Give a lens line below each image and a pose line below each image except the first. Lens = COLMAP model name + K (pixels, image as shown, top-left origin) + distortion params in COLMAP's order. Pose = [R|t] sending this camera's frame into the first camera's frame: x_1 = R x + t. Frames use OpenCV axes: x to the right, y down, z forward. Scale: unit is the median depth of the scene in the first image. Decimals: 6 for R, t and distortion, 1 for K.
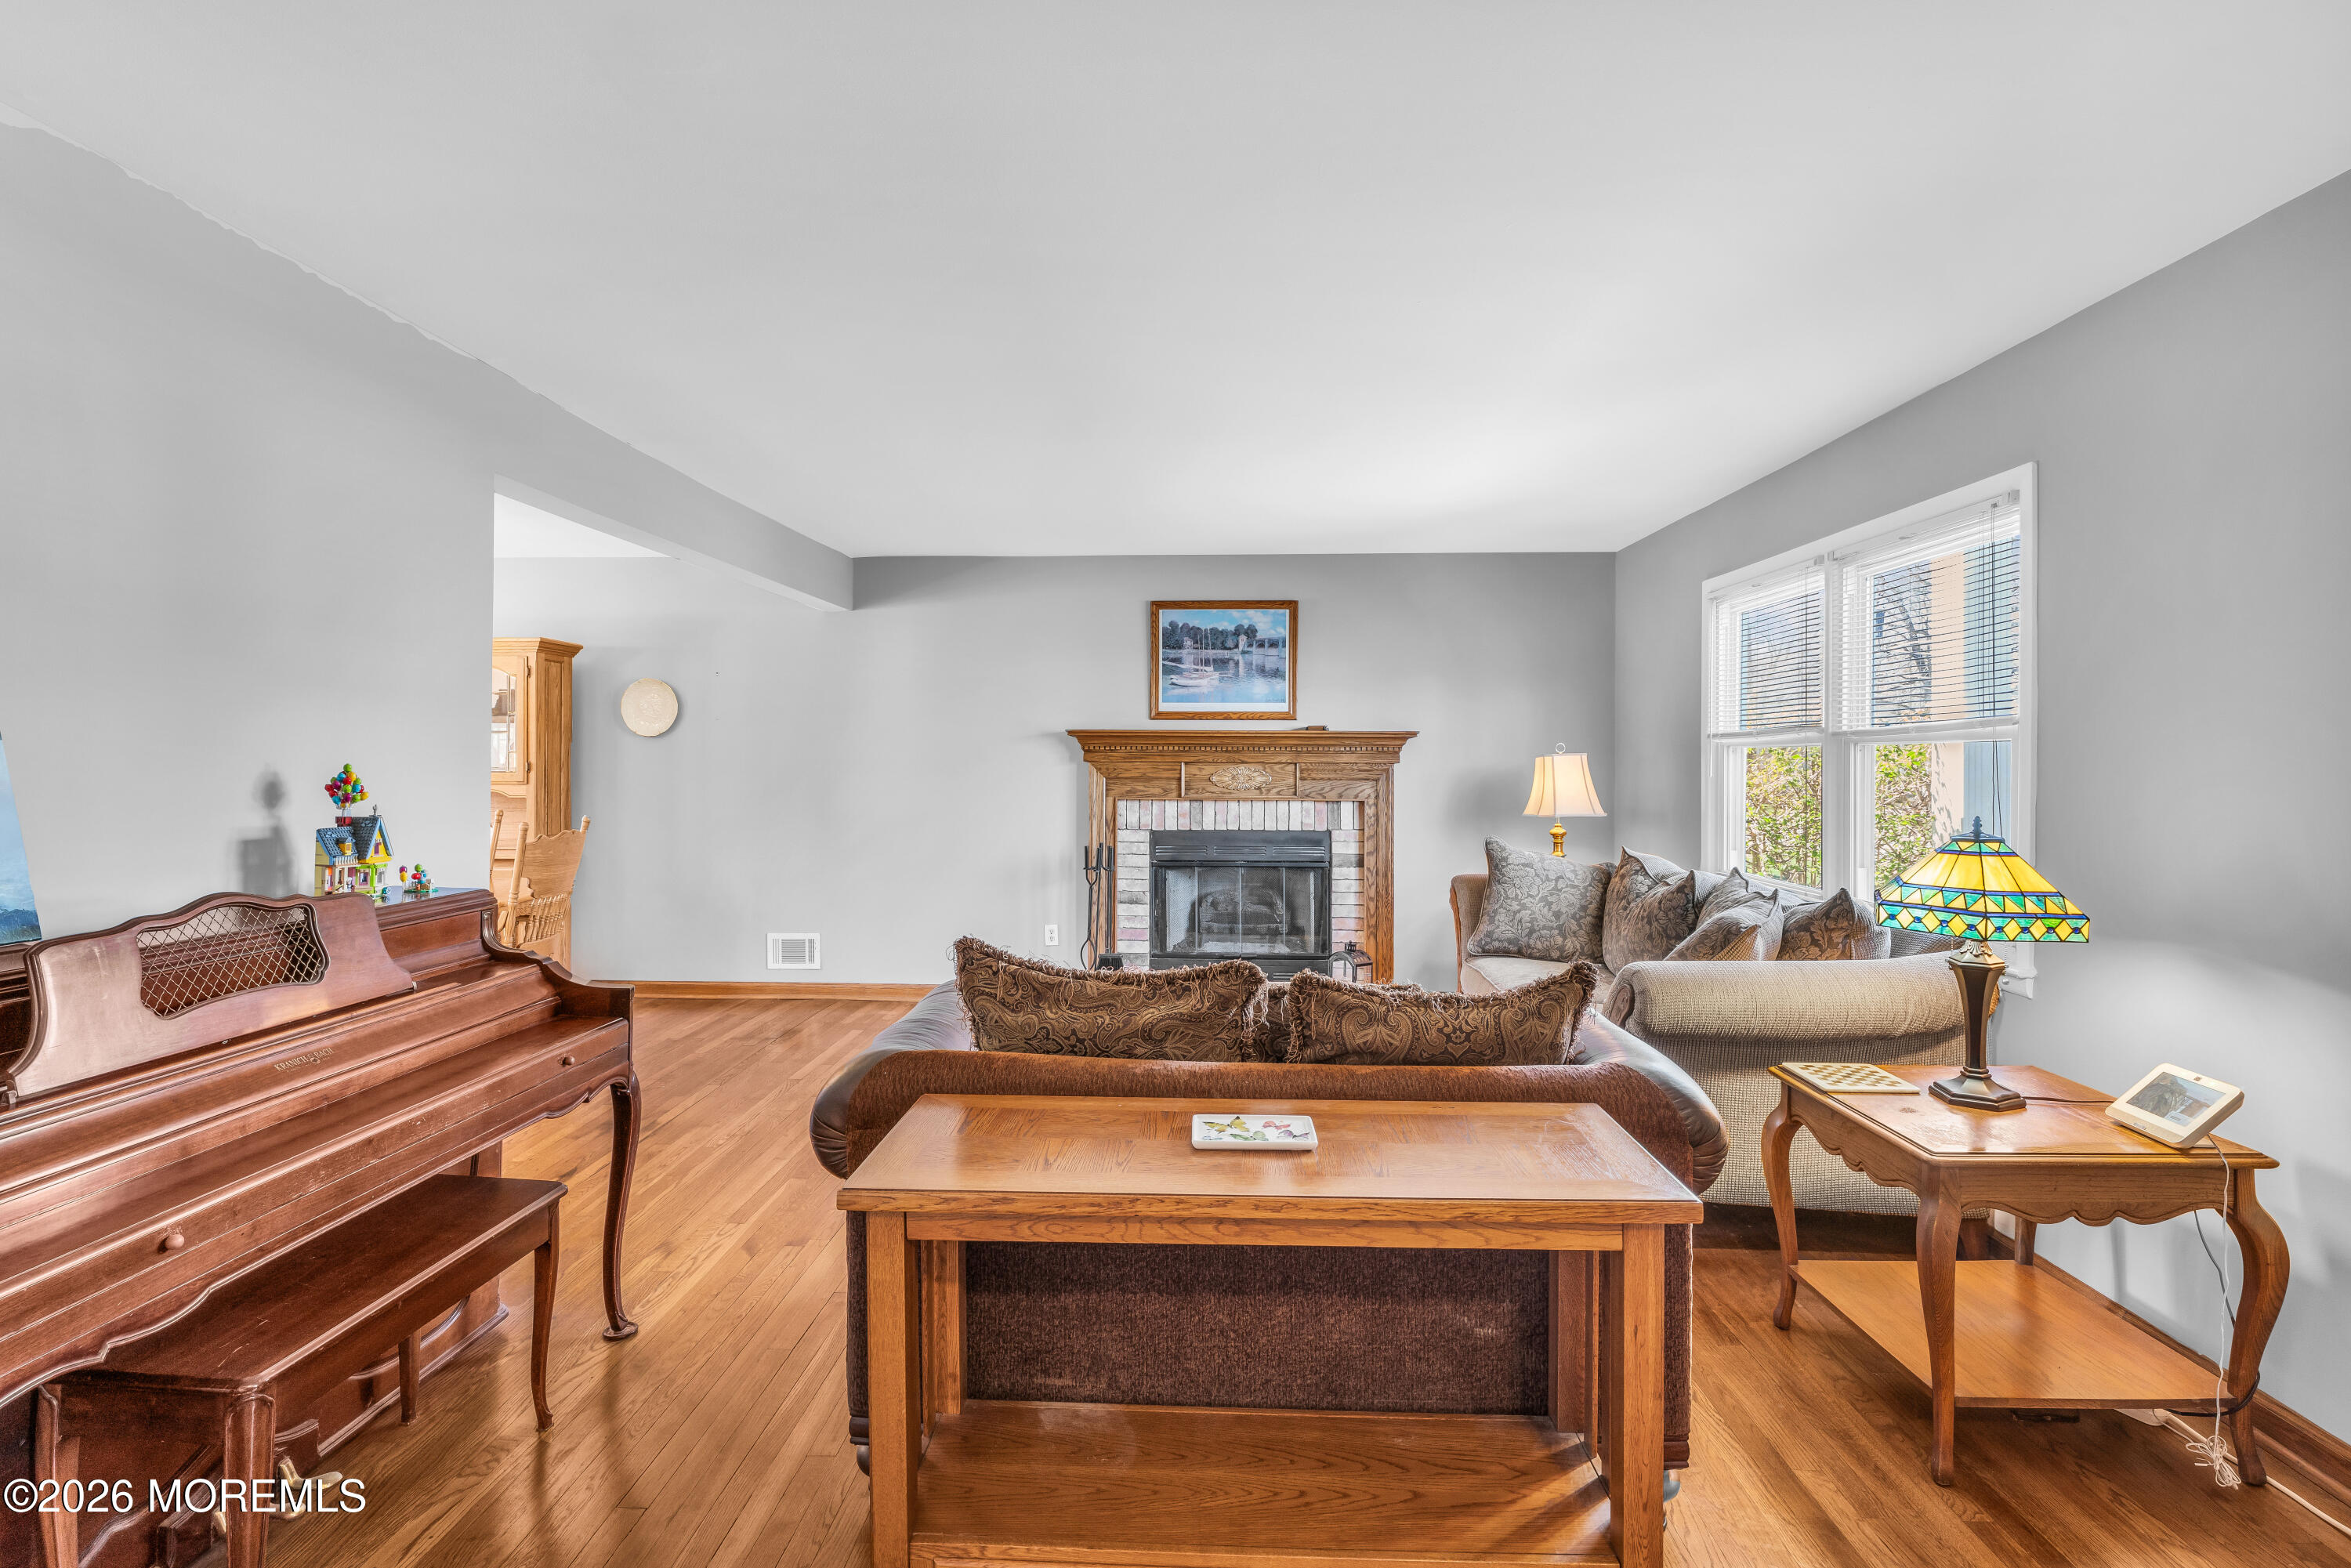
lens RADIAL K [[1099.3, 0, 1178.0], [0, 1099.3, 769.2], [0, 0, 1]] dist [-0.001117, 0.001463]
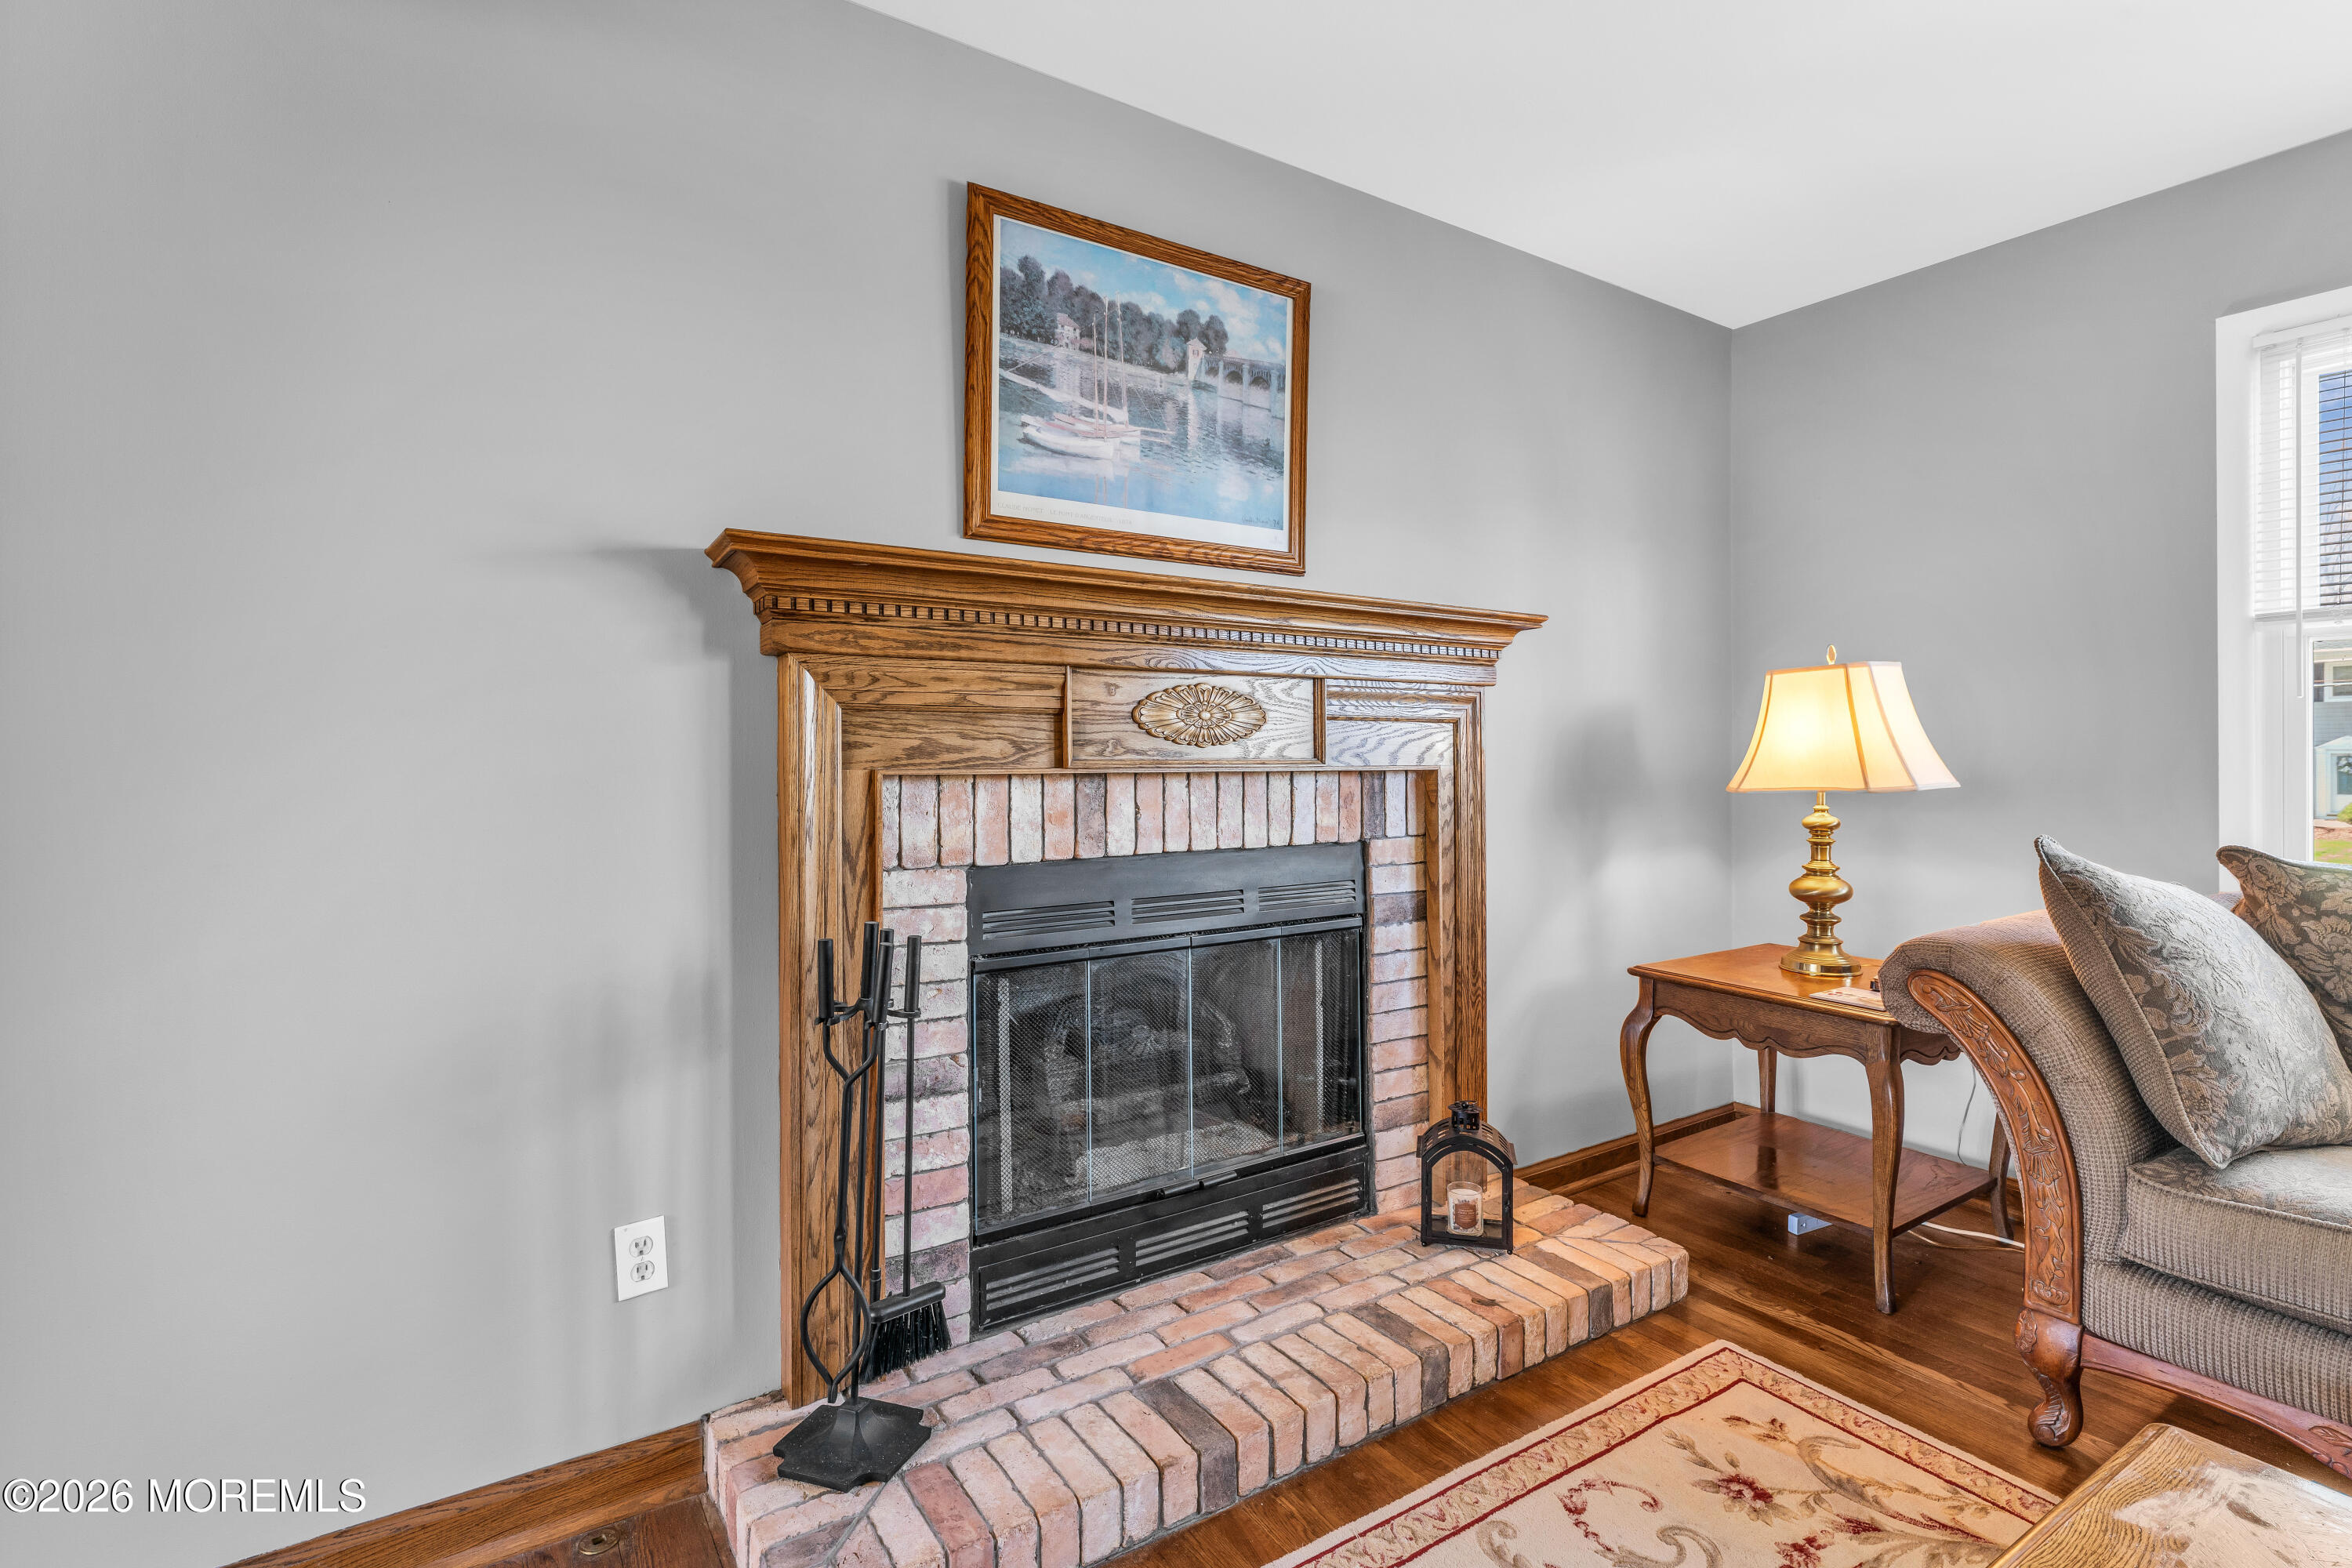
lens RADIAL K [[1099.8, 0, 1172.3], [0, 1099.8, 751.2], [0, 0, 1]] dist [-0.001117, 0.001463]
pose [[0.810226, -0.003889, 0.586105, -0.171820], [0.010224, 0.999920, -0.007499, 0.023454], [-0.586028, 0.012069, 0.810201, 0.696395]]
